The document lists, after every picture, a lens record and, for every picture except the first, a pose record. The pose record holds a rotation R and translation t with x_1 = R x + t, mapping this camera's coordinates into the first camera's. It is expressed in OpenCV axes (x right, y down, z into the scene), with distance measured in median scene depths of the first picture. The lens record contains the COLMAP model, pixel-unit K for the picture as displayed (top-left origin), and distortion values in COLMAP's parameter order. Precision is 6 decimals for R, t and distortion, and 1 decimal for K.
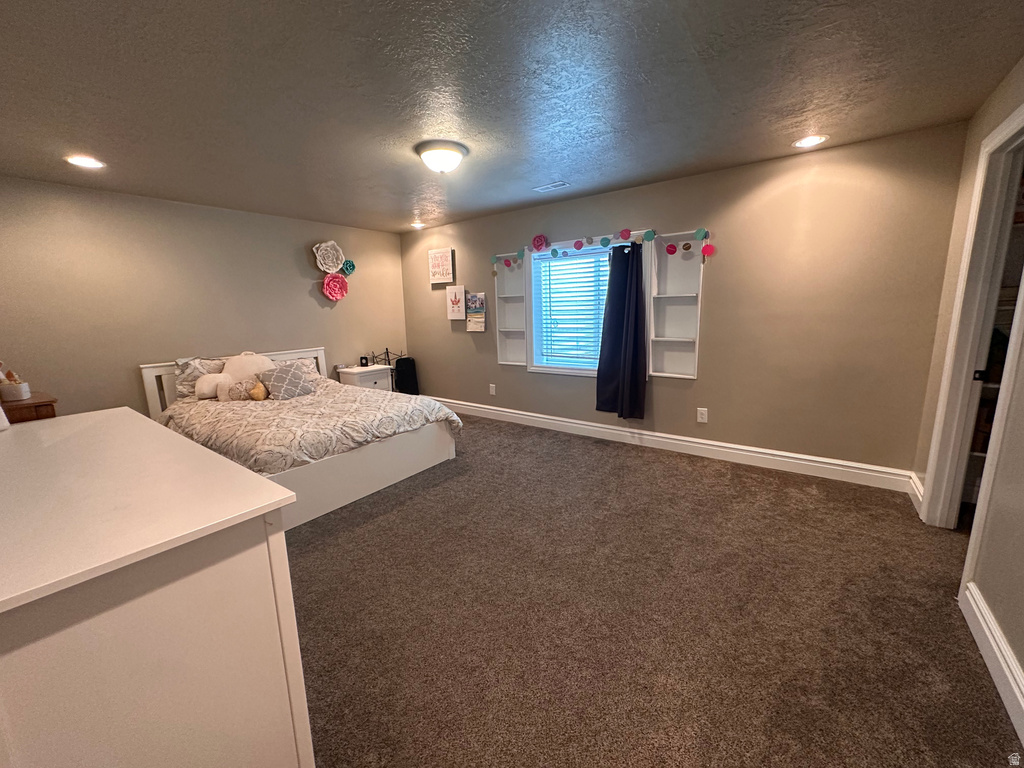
lens RADIAL K [[408.2, 0, 515.2], [0, 408.2, 380.6], [0, 0, 1]] dist [-0.002389, -0.000190]
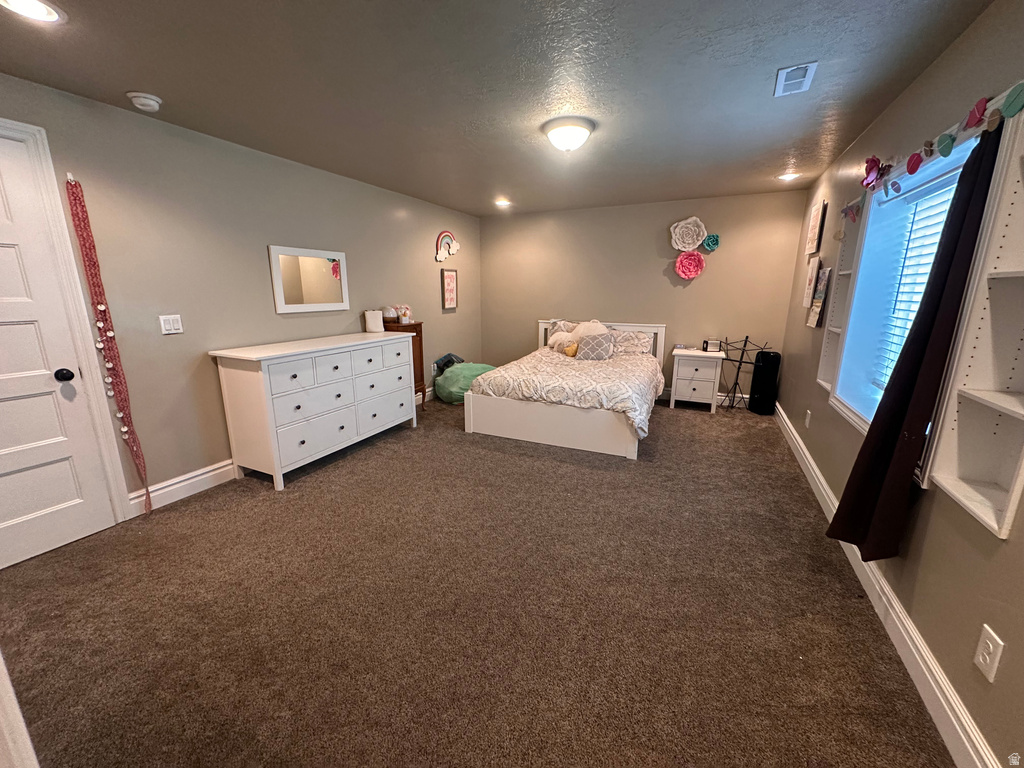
lens RADIAL K [[408.2, 0, 515.8], [0, 408.2, 385.5], [0, 0, 1]] dist [-0.002389, -0.000190]
pose [[0.202100, 0.252845, -0.946163, 0.499171], [-0.182892, 0.958847, 0.217169, -0.093826], [0.962136, 0.129156, 0.240026, 0.422281]]
